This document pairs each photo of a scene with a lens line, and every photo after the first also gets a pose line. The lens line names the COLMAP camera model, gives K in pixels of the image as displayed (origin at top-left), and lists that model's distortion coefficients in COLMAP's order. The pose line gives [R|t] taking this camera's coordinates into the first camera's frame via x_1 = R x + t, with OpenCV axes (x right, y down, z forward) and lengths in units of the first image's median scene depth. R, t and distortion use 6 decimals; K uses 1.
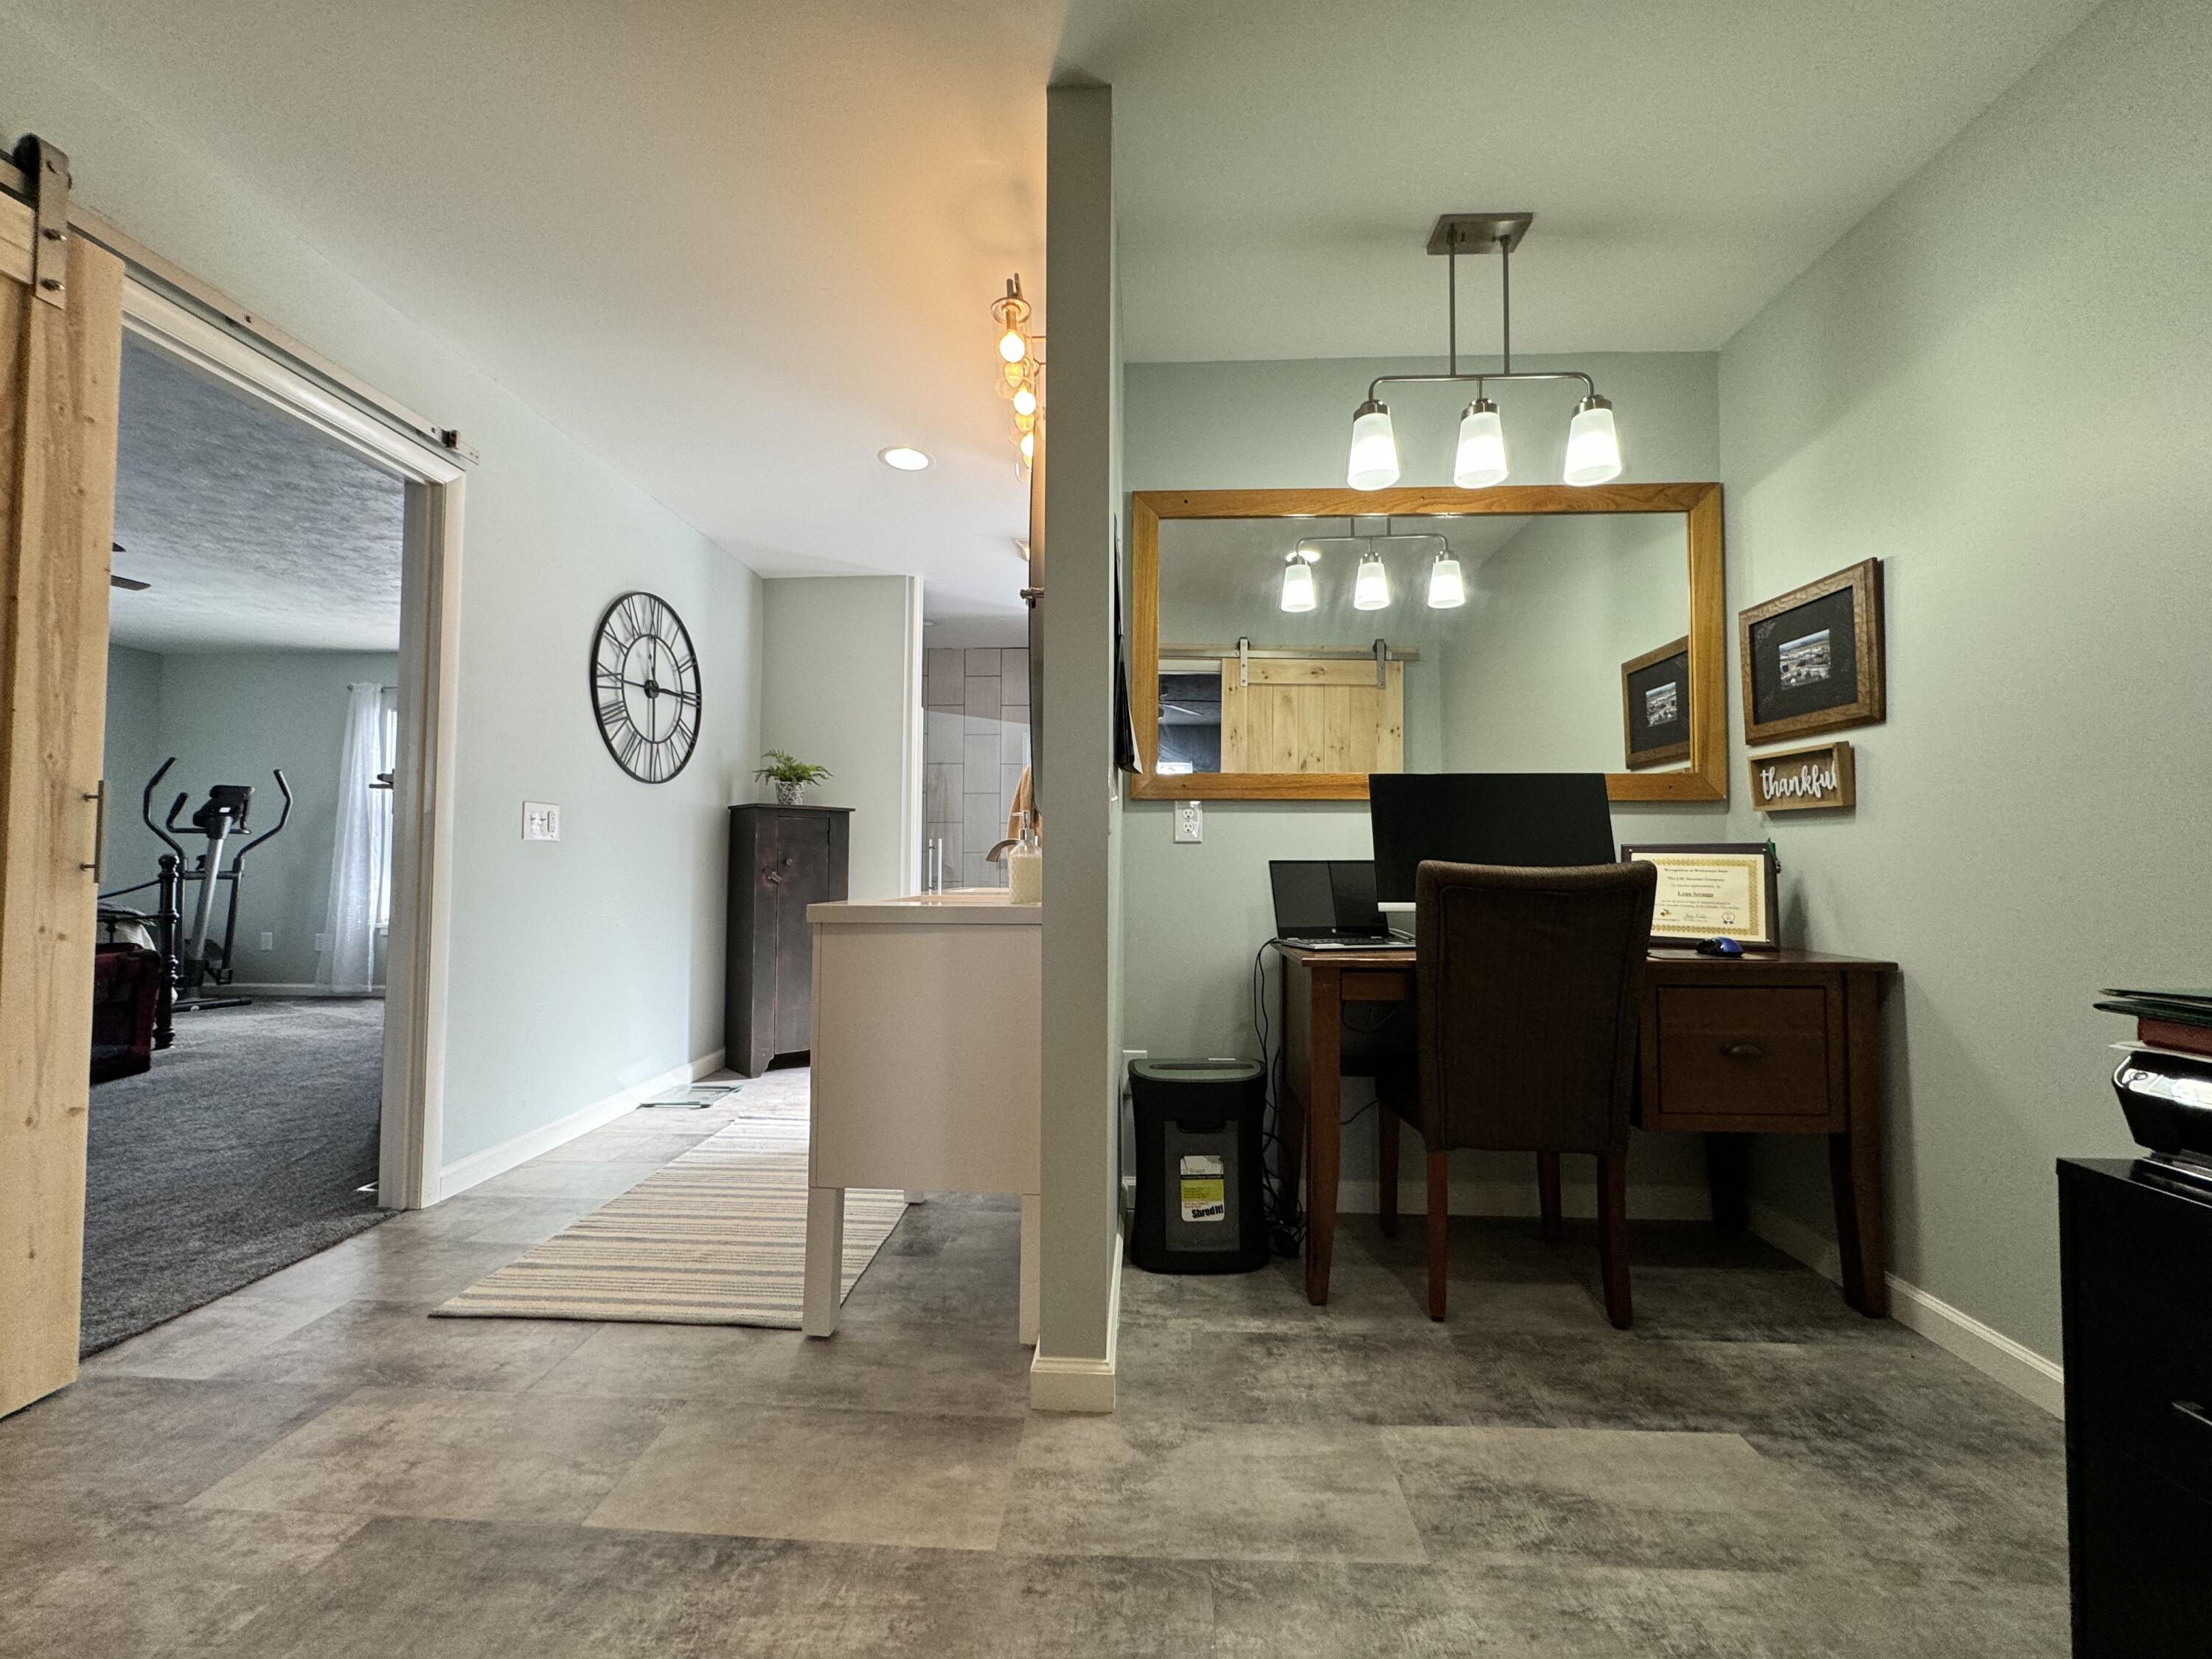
lens RADIAL K [[887.0, 0, 1101.6], [0, 887.0, 829.8], [0, 0, 1]] dist [-0.001769, -0.000102]
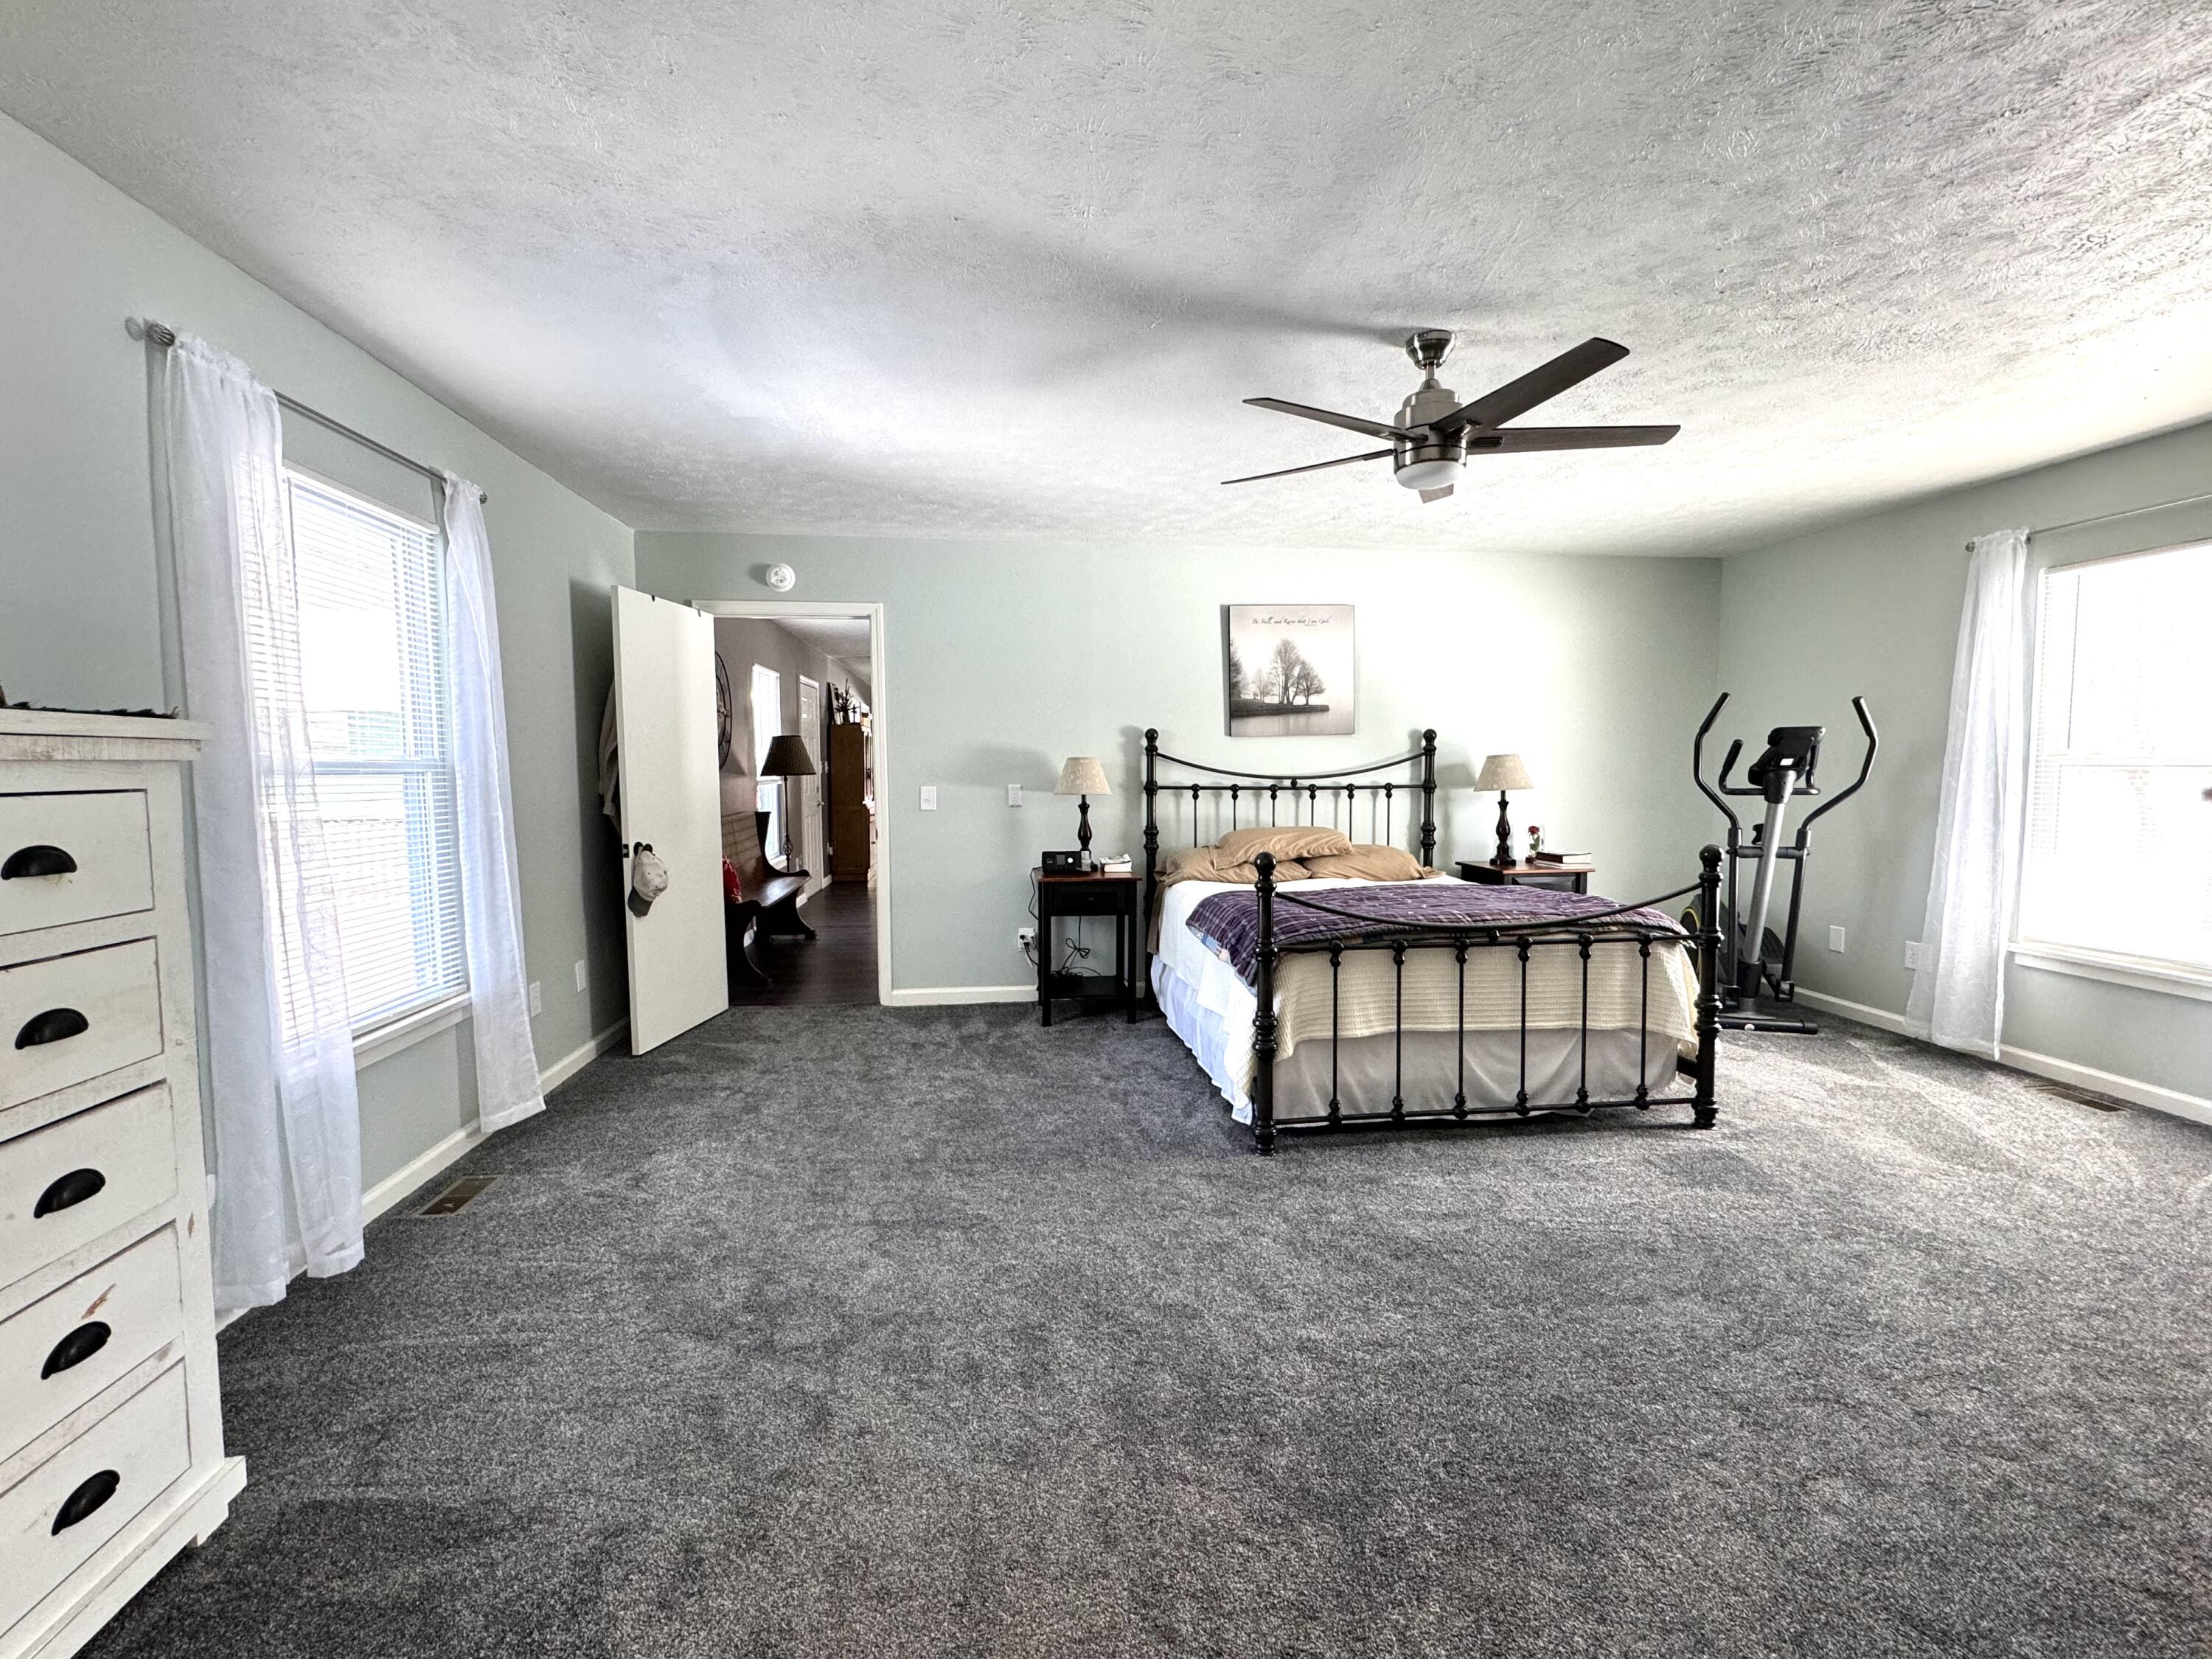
lens RADIAL K [[963.5, 0, 1100.1], [0, 963.5, 833.2], [0, 0, 1]] dist [-0.002642, -0.000226]
pose [[0.168423, 0.061442, -0.983798, -0.334133], [0.042161, 0.996693, 0.069465, -0.041866], [0.984813, -0.053177, 0.165276, 0.340751]]
